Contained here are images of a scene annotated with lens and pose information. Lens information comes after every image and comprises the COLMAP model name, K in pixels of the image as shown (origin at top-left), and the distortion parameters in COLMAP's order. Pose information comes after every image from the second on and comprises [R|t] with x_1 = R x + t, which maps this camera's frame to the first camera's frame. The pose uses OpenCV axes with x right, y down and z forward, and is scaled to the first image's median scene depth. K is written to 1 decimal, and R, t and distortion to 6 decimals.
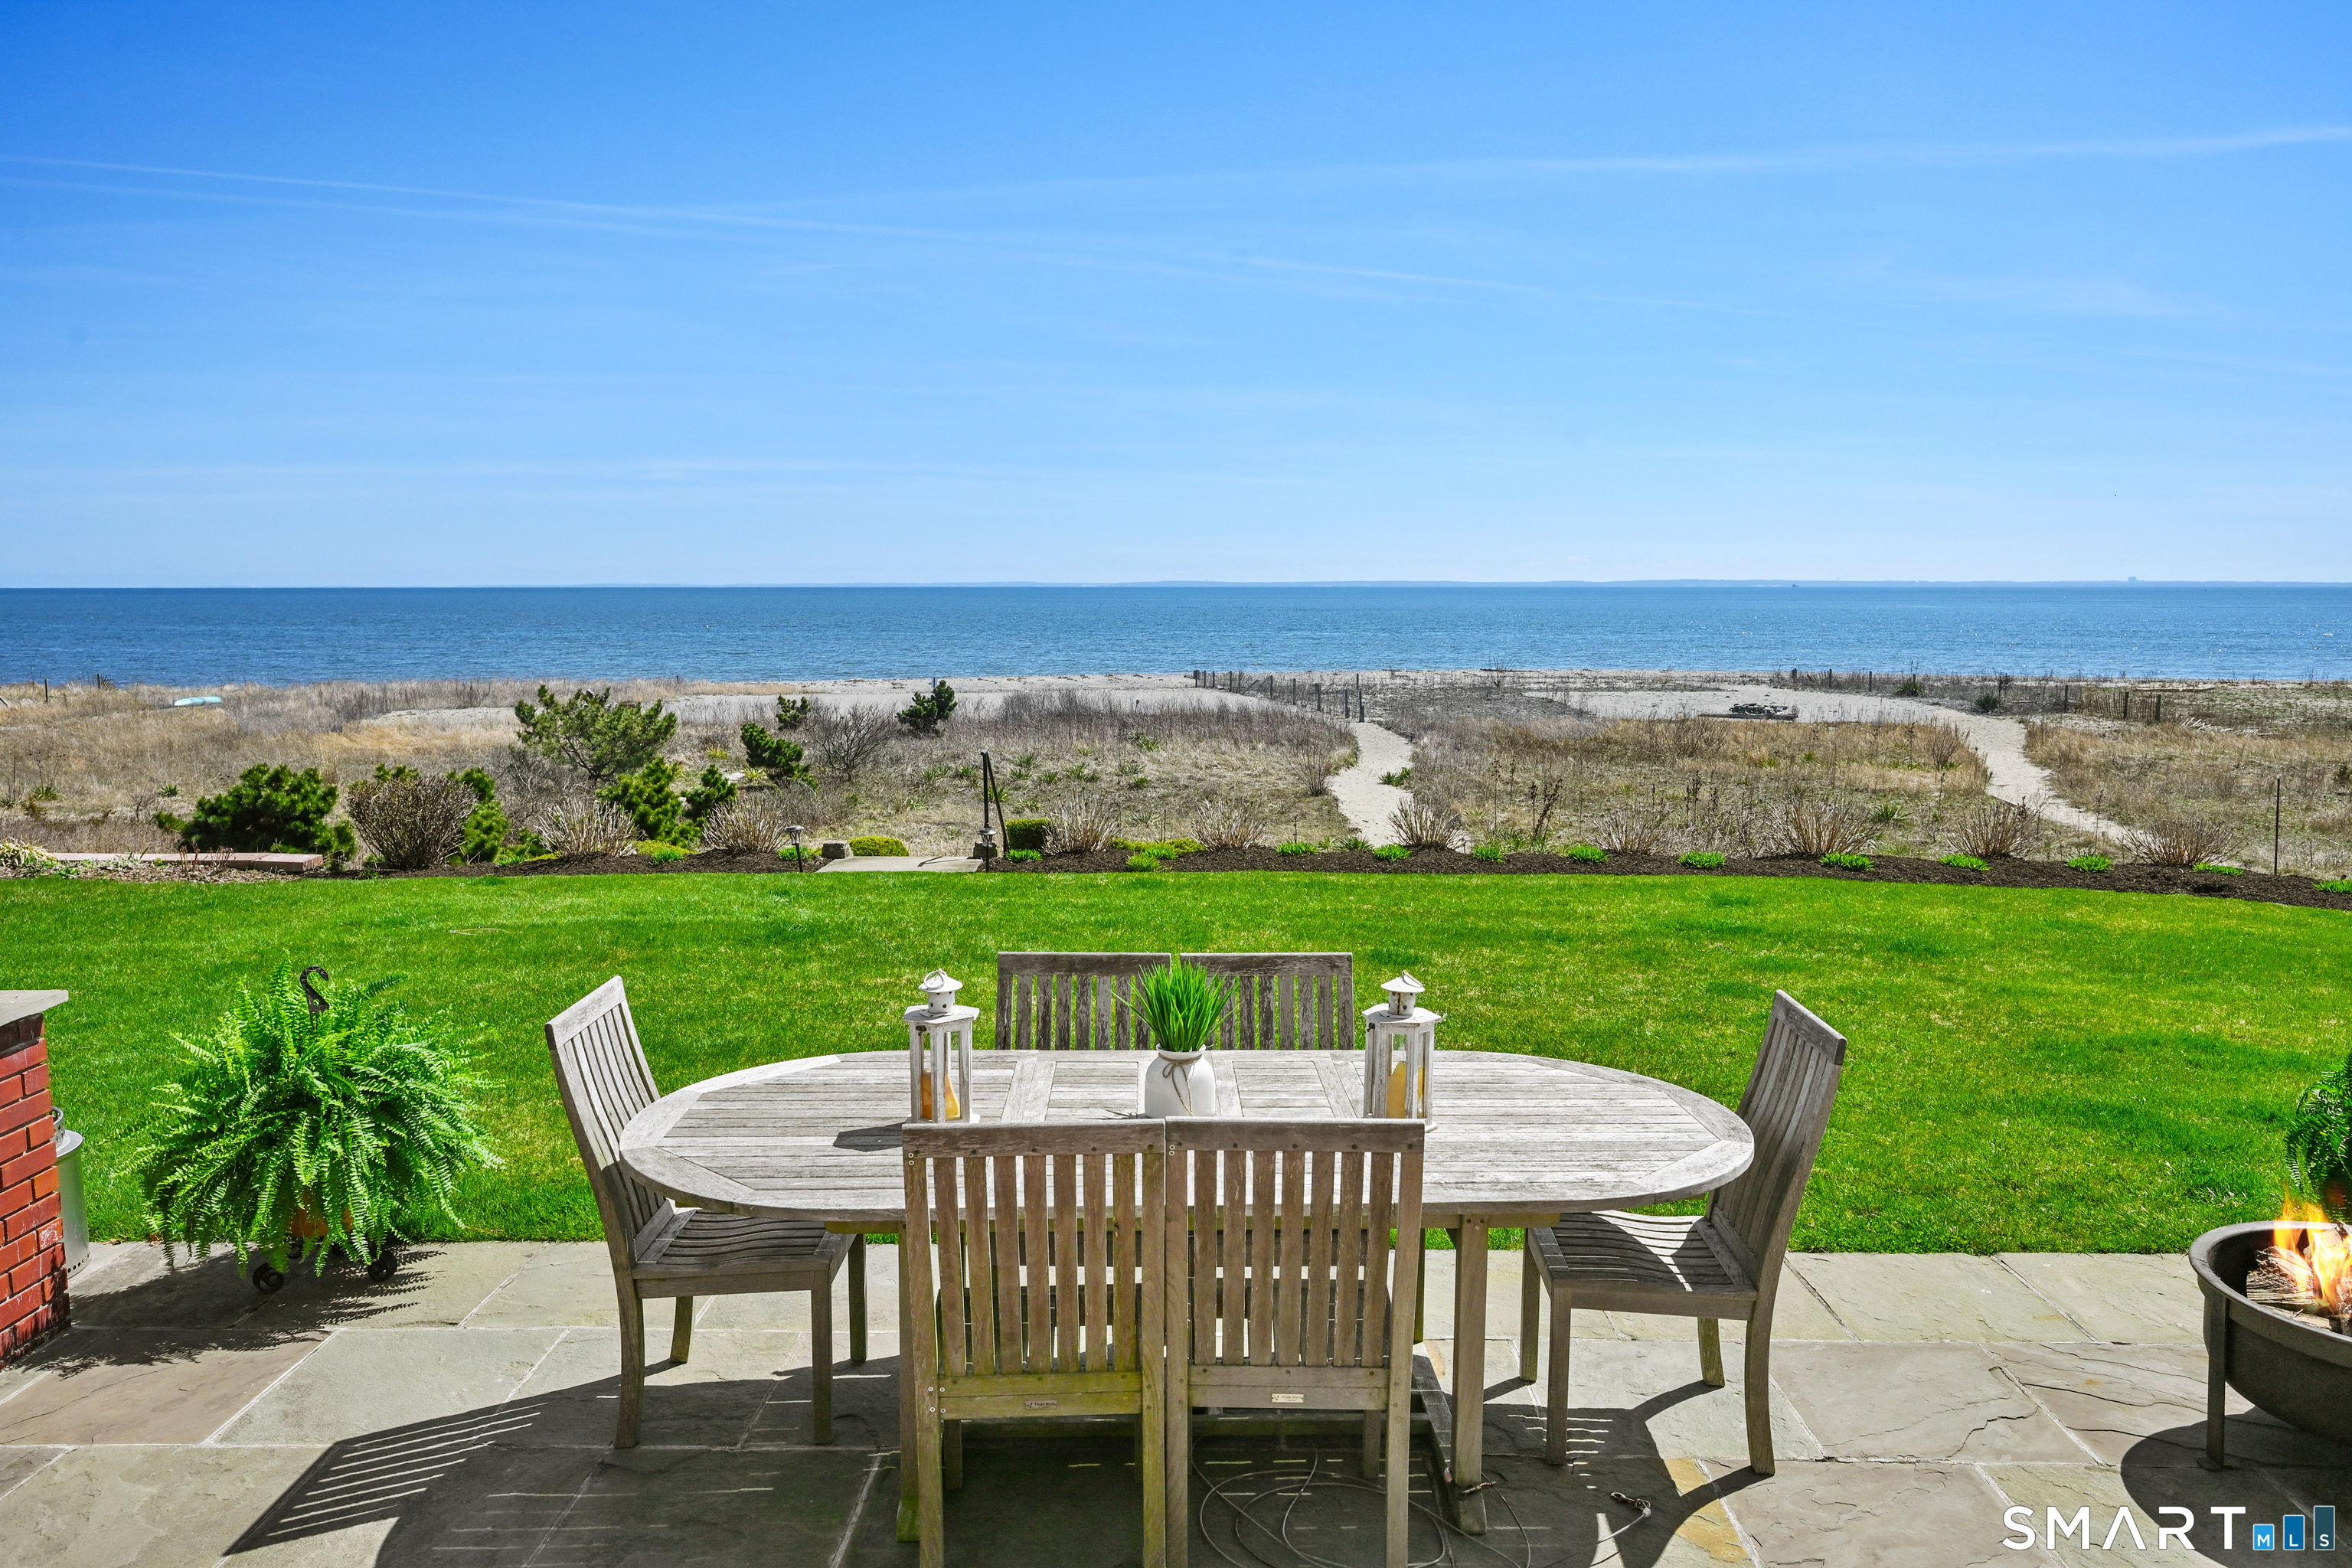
lens RADIAL K [[1665.2, 0, 1181.5], [0, 1665.2, 782.1], [0, 0, 1]] dist [-0.017712, 0.007588]
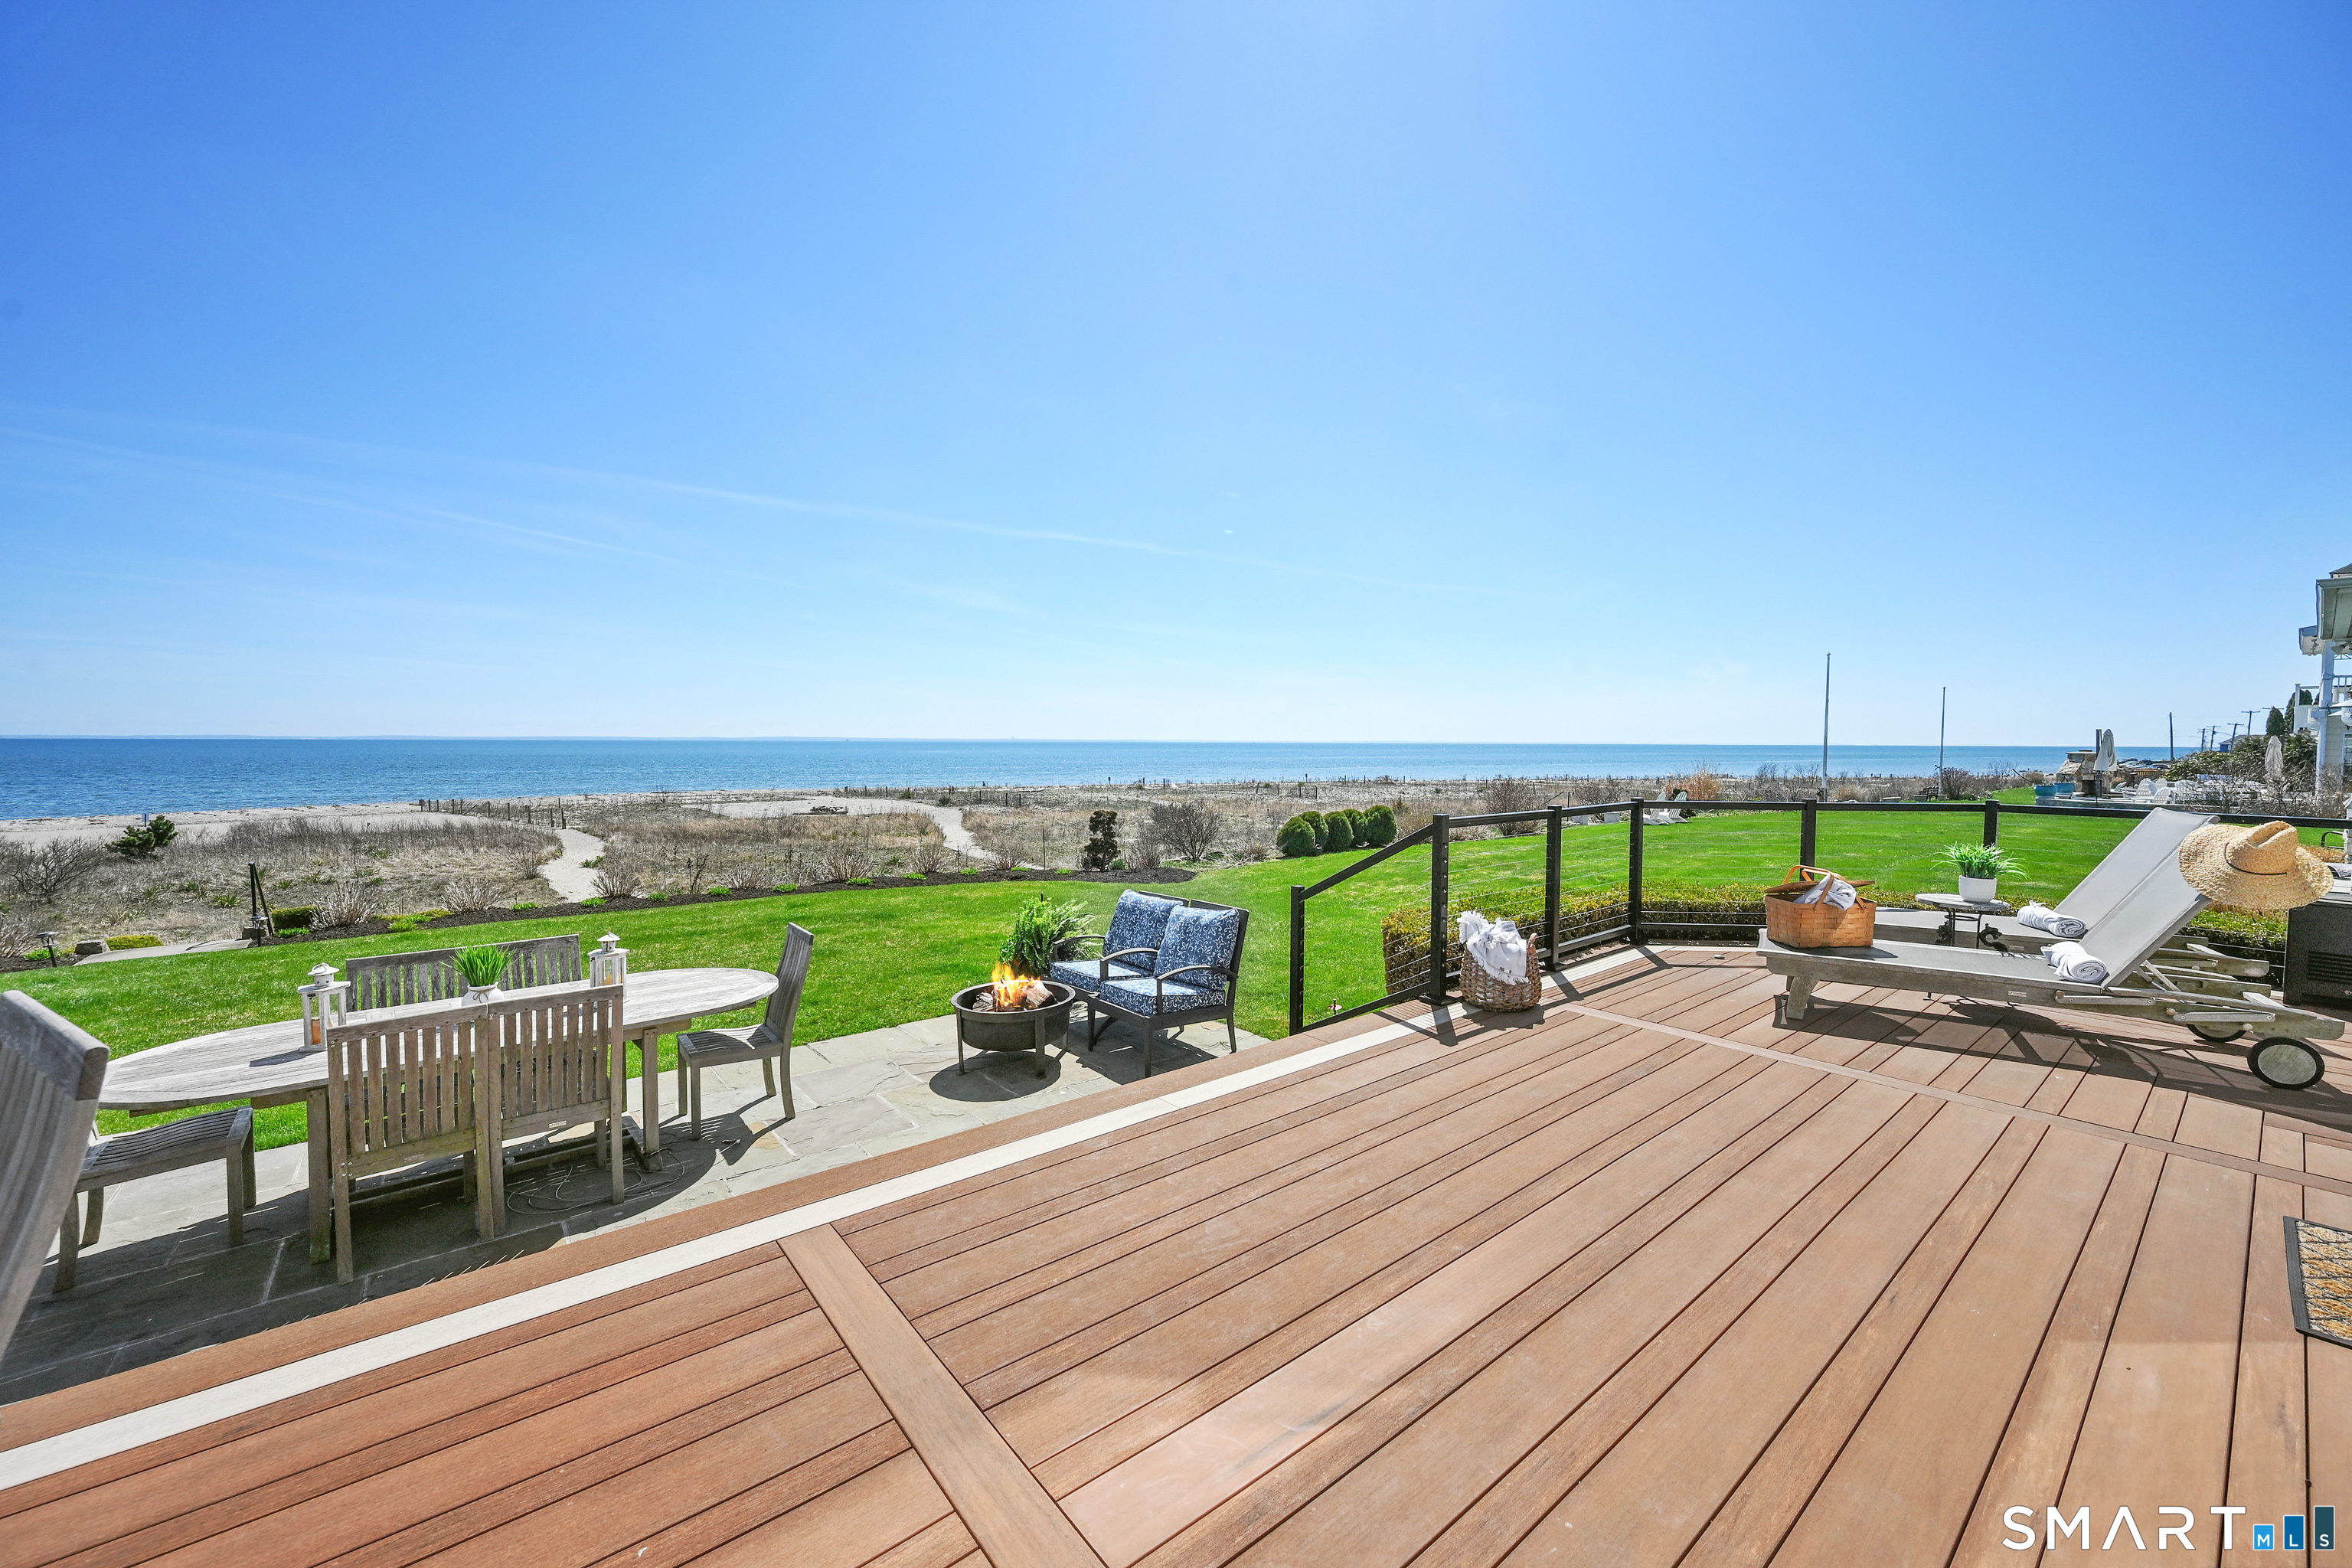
lens RADIAL K [[912.2, 0, 1191.7], [0, 912.2, 781.1], [0, 0, 1]] dist [-0.002536, -0.000756]
pose [[0.756172, -0.024696, 0.653907, -0.004440], [0.072732, 0.996268, -0.046481, 0.001698], [-0.650319, 0.082708, 0.755146, -0.028545]]
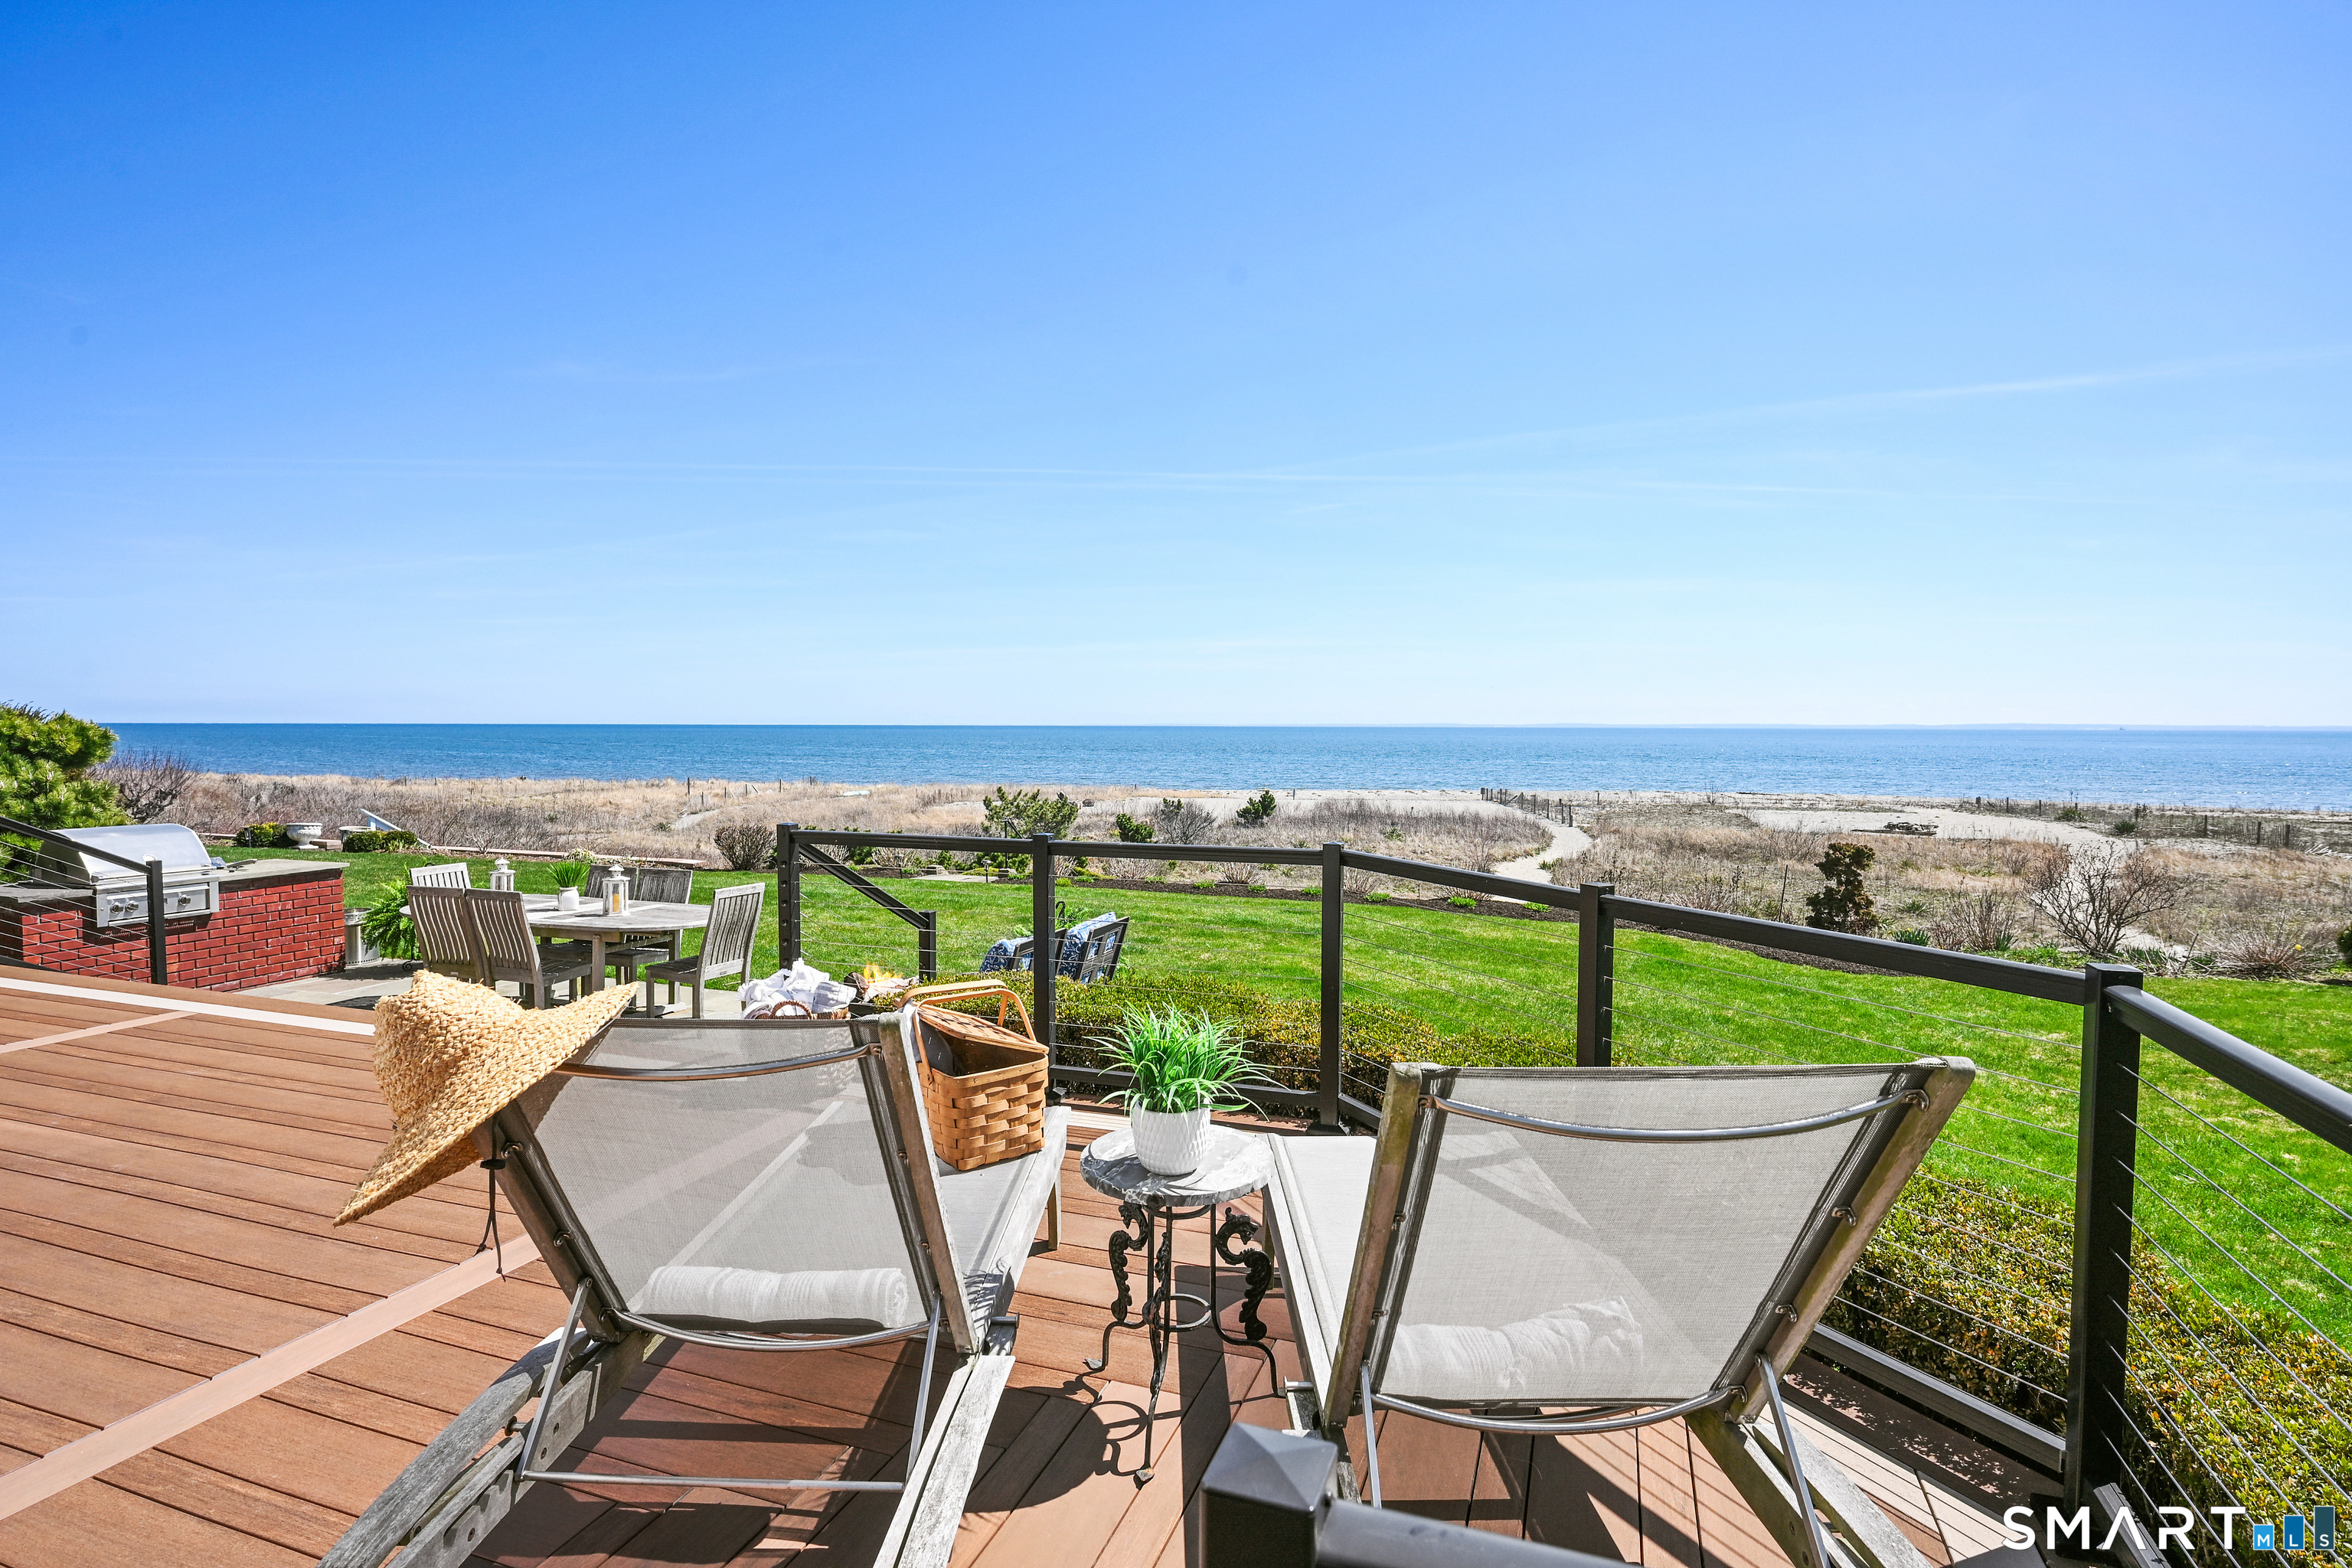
lens RADIAL K [[1165.9, 0, 1159.6], [0, 1165.9, 779.0], [0, 0, 1]] dist [-0.000239, -0.000664]
pose [[0.949490, 0.018633, -0.313245, 0.137301], [-0.041287, 0.996976, -0.065842, 0.003661], [0.311070, 0.075449, 0.947387, -0.050827]]
